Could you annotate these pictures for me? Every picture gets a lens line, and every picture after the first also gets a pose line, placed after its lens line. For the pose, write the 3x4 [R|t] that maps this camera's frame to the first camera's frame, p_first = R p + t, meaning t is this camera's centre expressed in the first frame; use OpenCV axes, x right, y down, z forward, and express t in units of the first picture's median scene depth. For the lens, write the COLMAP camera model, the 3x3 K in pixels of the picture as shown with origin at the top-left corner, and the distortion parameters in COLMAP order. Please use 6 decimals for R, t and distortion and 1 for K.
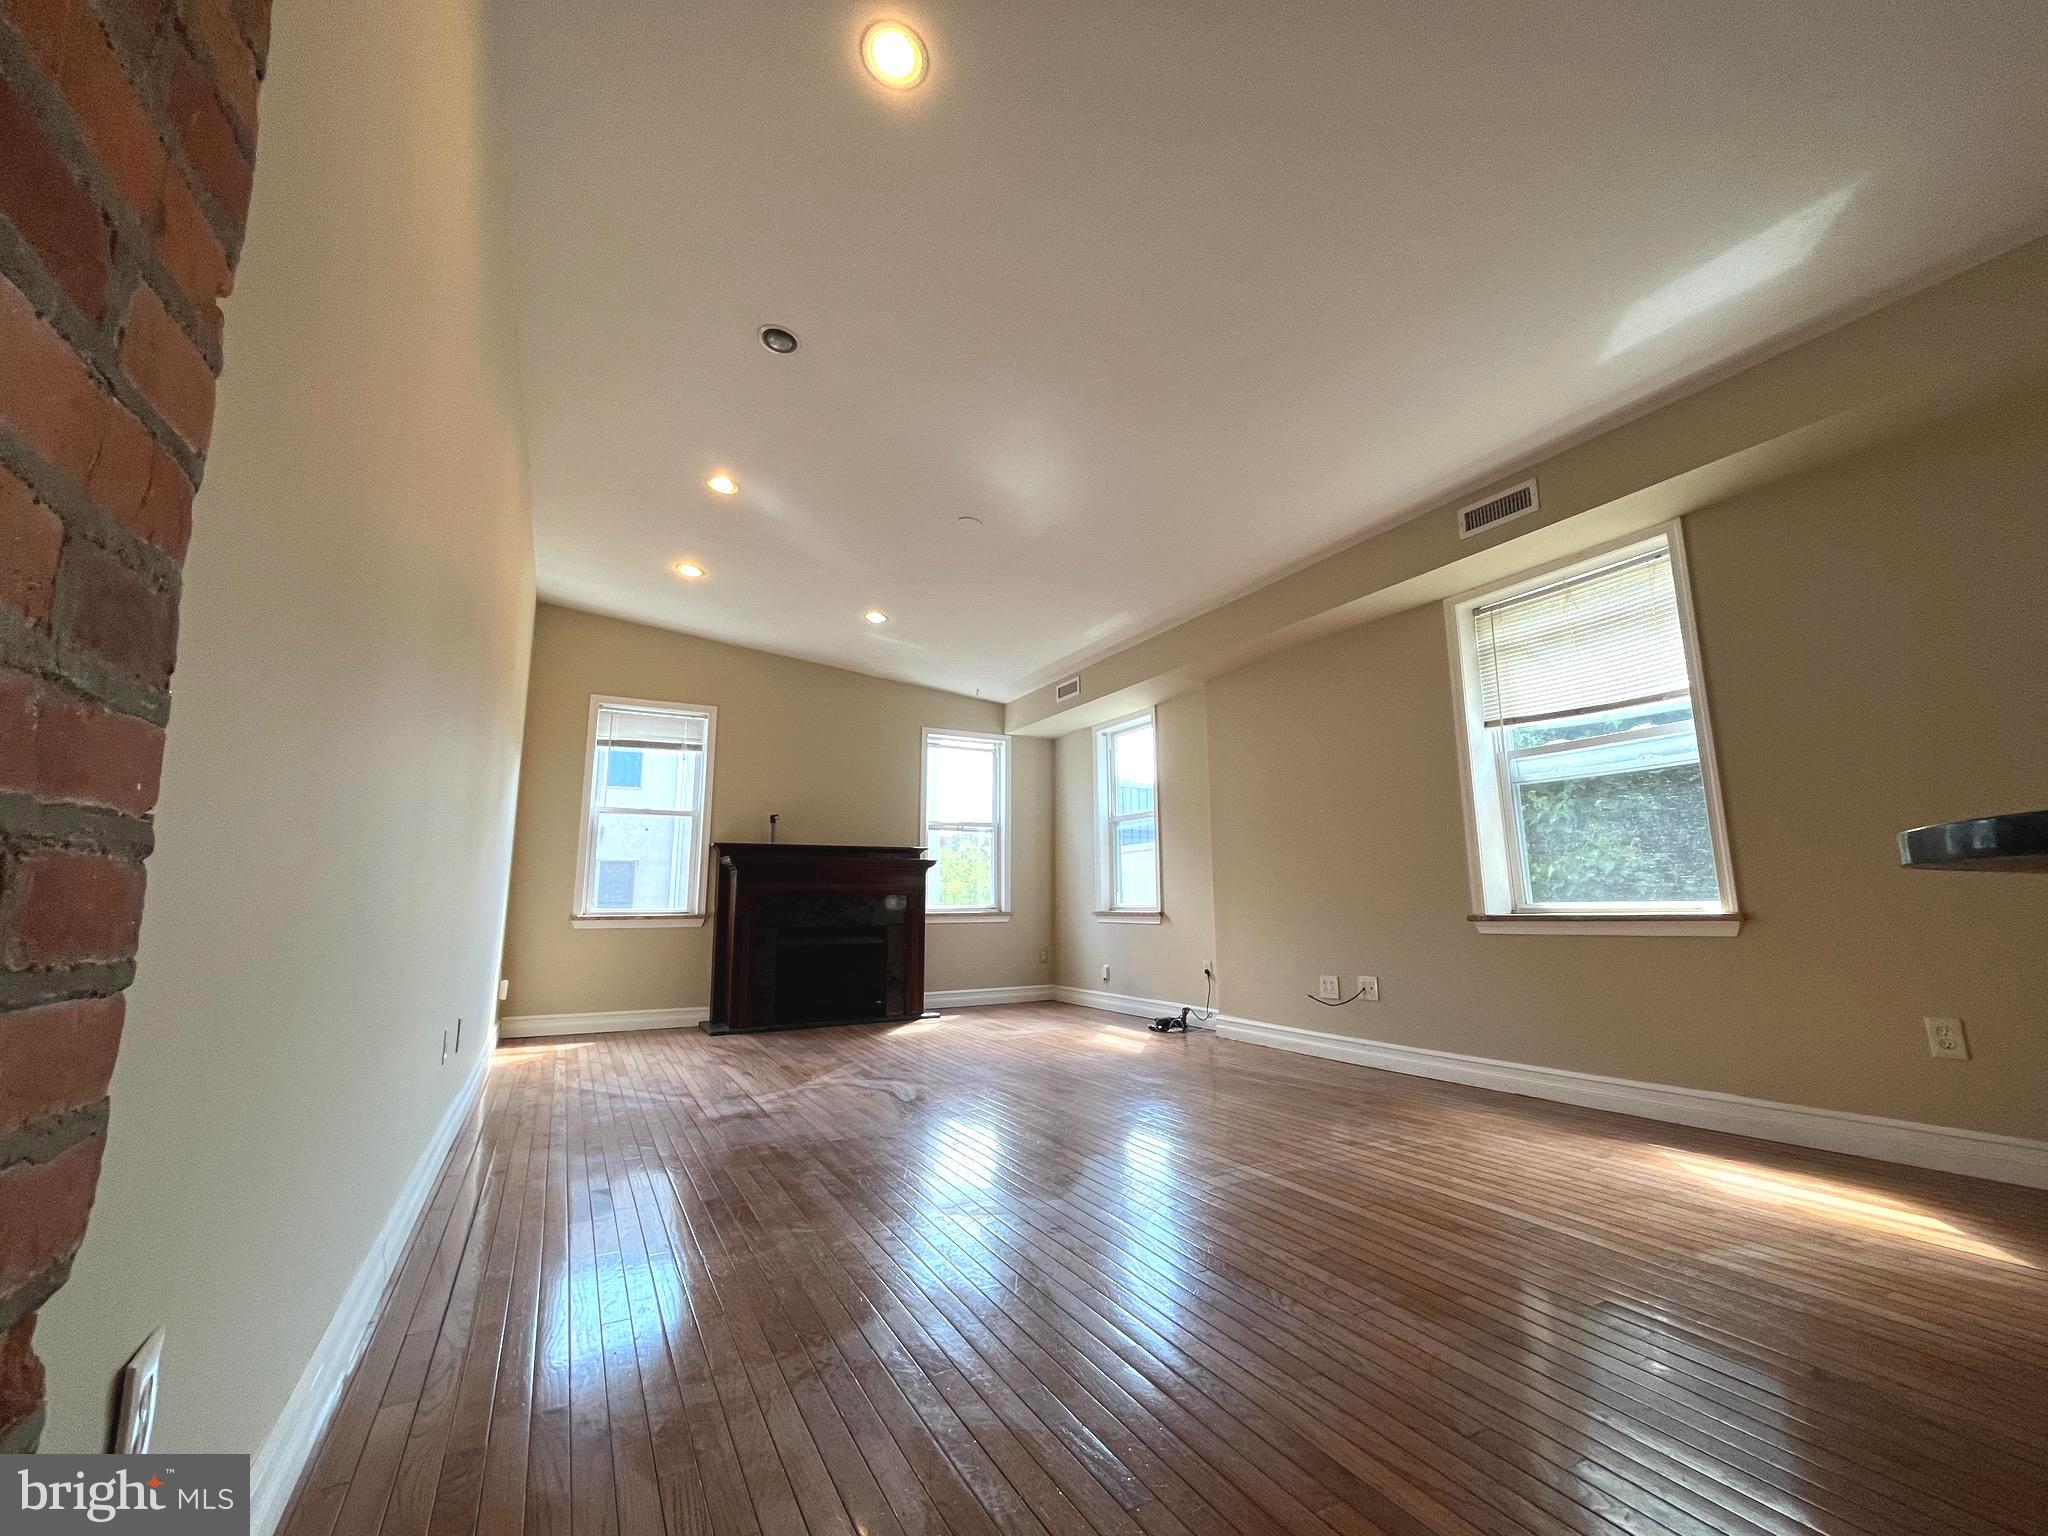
lens RADIAL K [[830.8, 0, 1026.4], [0, 830.8, 768.7], [0, 0, 1]] dist [0.000814, 0.000174]
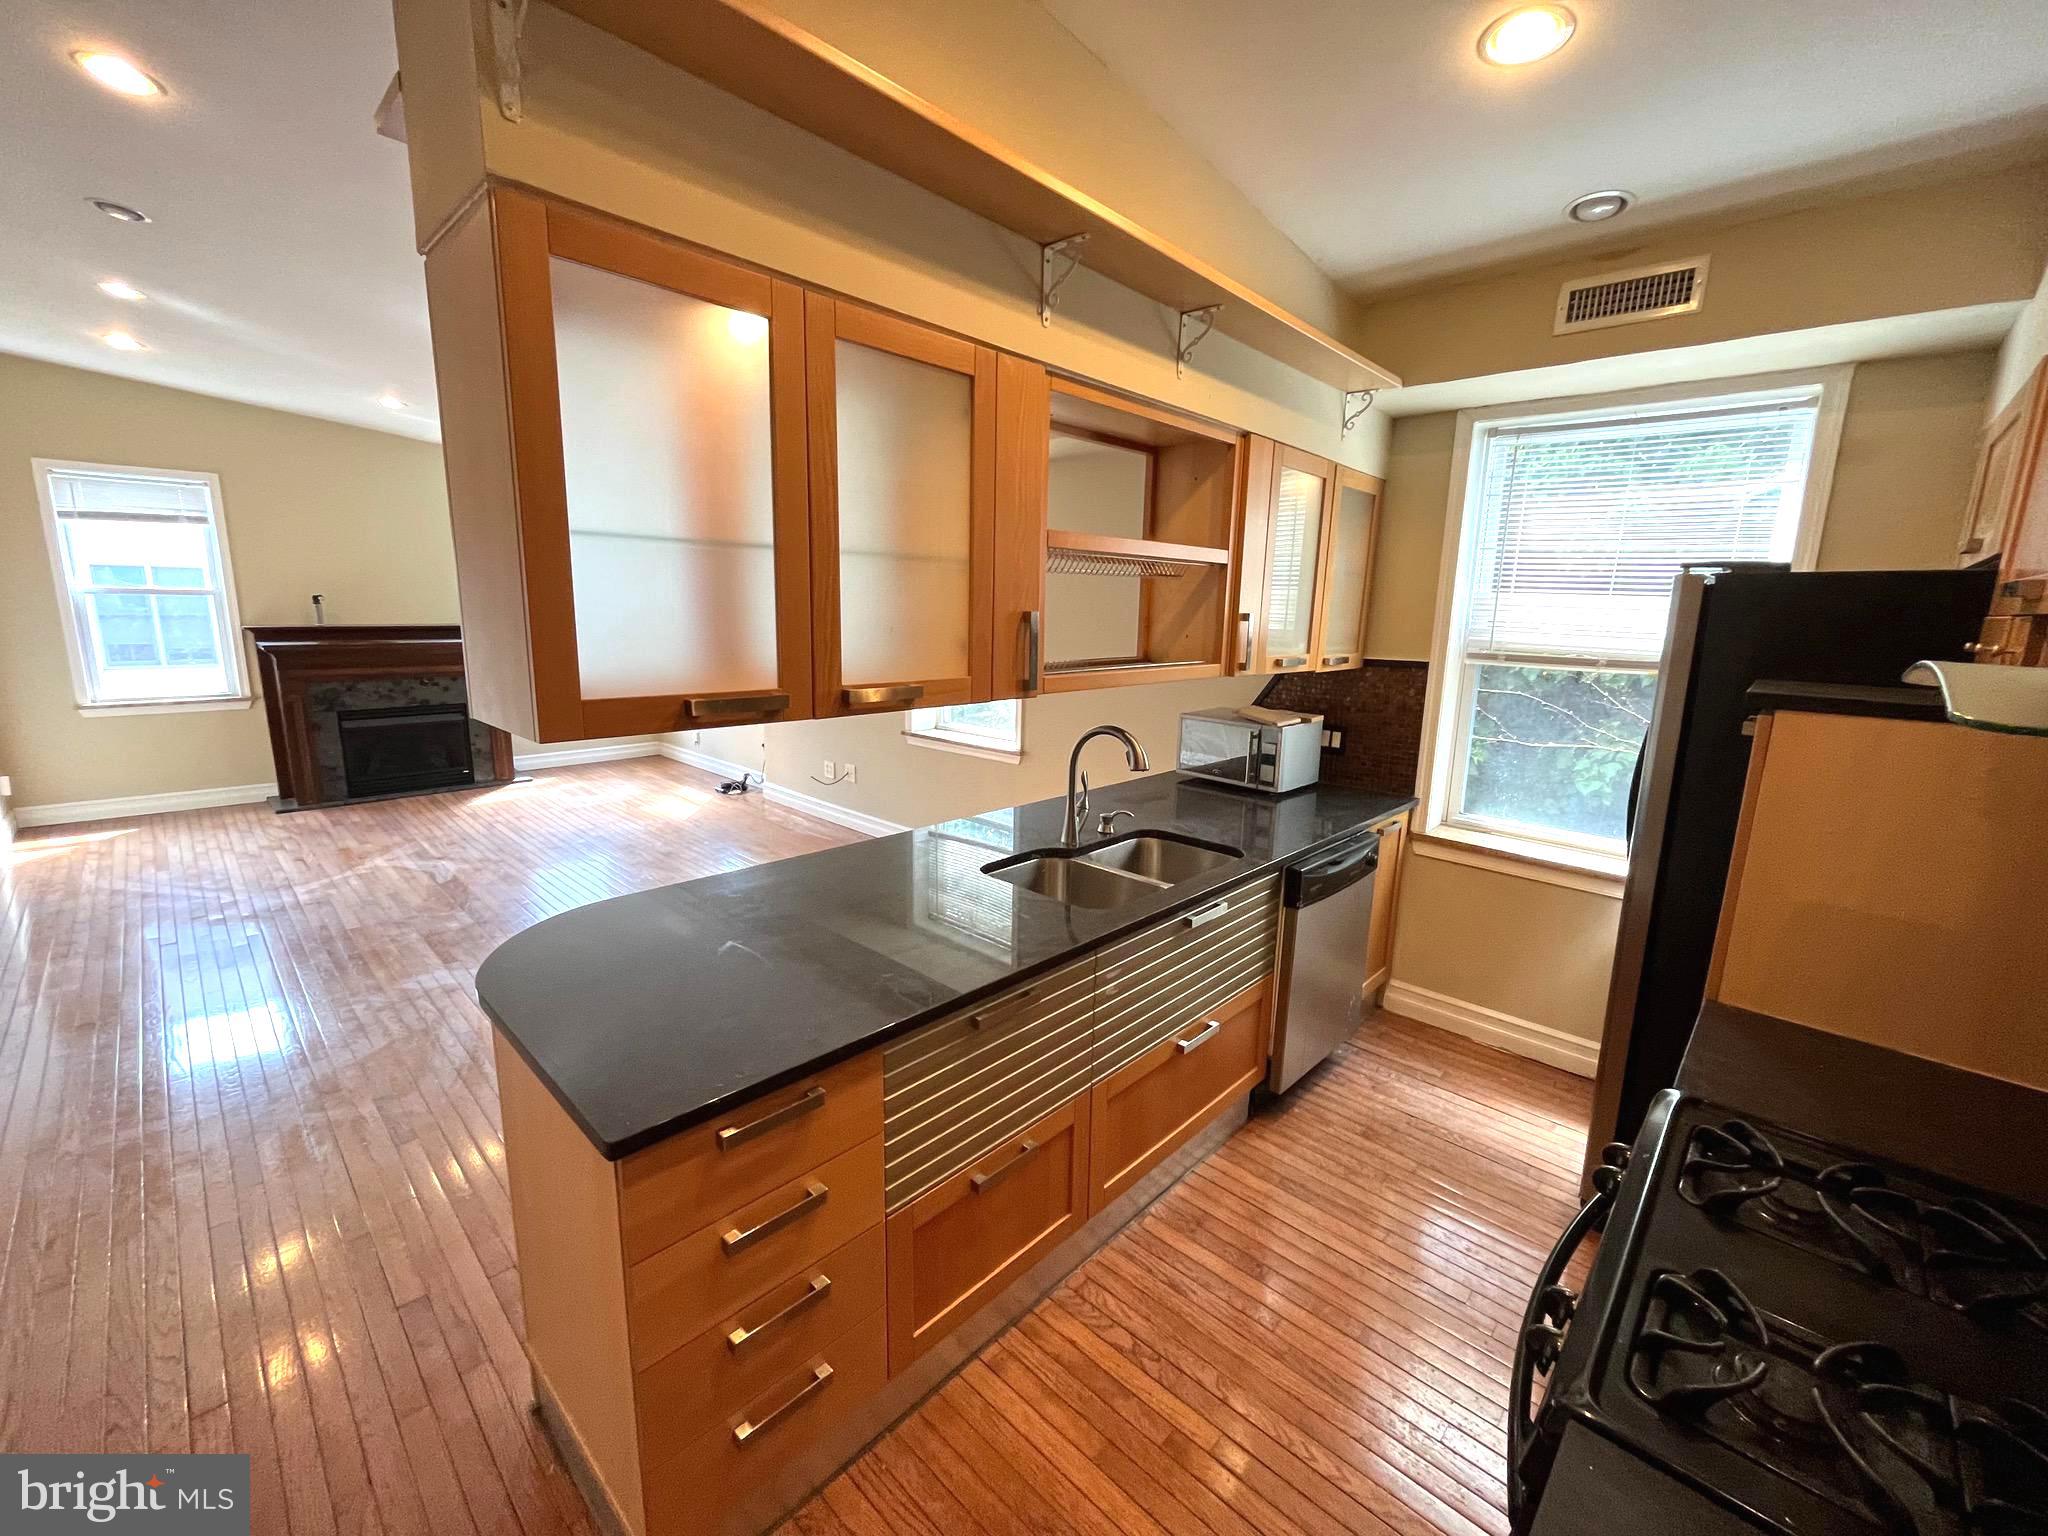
lens RADIAL K [[830.8, 0, 1021.4], [0, 830.8, 762.7], [0, 0, 1]] dist [0.000814, 0.000174]
pose [[0.953586, -0.026562, 0.299947, 0.254159], [-0.081154, 0.936575, 0.340941, -0.215608], [-0.289979, -0.349458, 0.890950, -0.250654]]
